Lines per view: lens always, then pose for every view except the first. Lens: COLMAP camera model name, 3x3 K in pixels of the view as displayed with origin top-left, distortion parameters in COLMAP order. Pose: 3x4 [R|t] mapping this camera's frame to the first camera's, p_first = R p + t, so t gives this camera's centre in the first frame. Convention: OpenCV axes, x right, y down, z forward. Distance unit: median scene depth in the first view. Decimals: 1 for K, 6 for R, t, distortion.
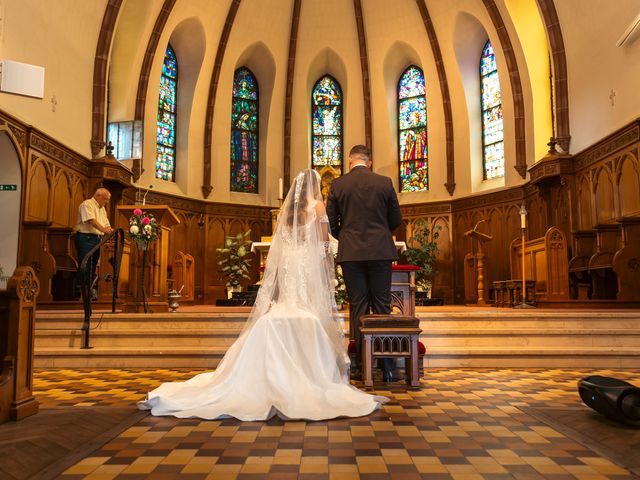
lens RADIAL K [[555.4, 0, 316.5], [0, 555.4, 238.6], [0, 0, 1]] dist [-0.001892, 0.005038]
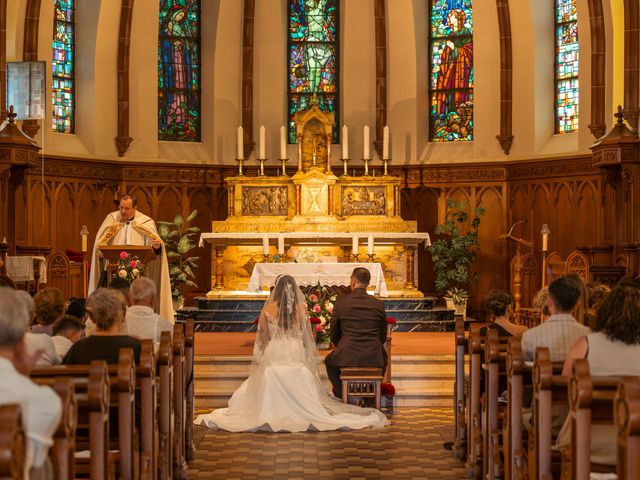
lens RADIAL K [[1514.2, 0, 320.0], [0, 1514.2, 240.0], [0, 0, 1]] dist [0.040406, 0.207905]
pose [[0.999643, 0.001424, 0.026693, -0.019764], [-0.004034, 0.995179, 0.097989, -0.153017], [-0.026425, -0.098061, 0.994829, -0.761943]]
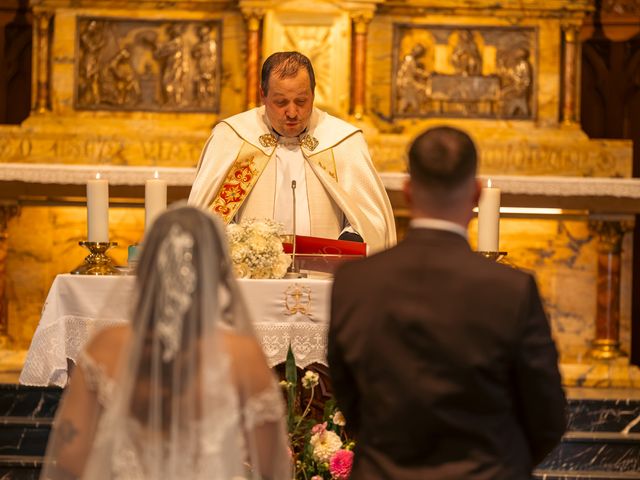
lens RADIAL K [[1514.2, 0, 320.0], [0, 1514.2, 240.0], [0, 0, 1]] dist [0.040406, 0.207905]
pose [[0.999319, 0.028153, -0.023841, 0.041091], [-0.024931, 0.991705, 0.126093, -0.033081], [0.027193, -0.125412, 0.991732, 0.446201]]
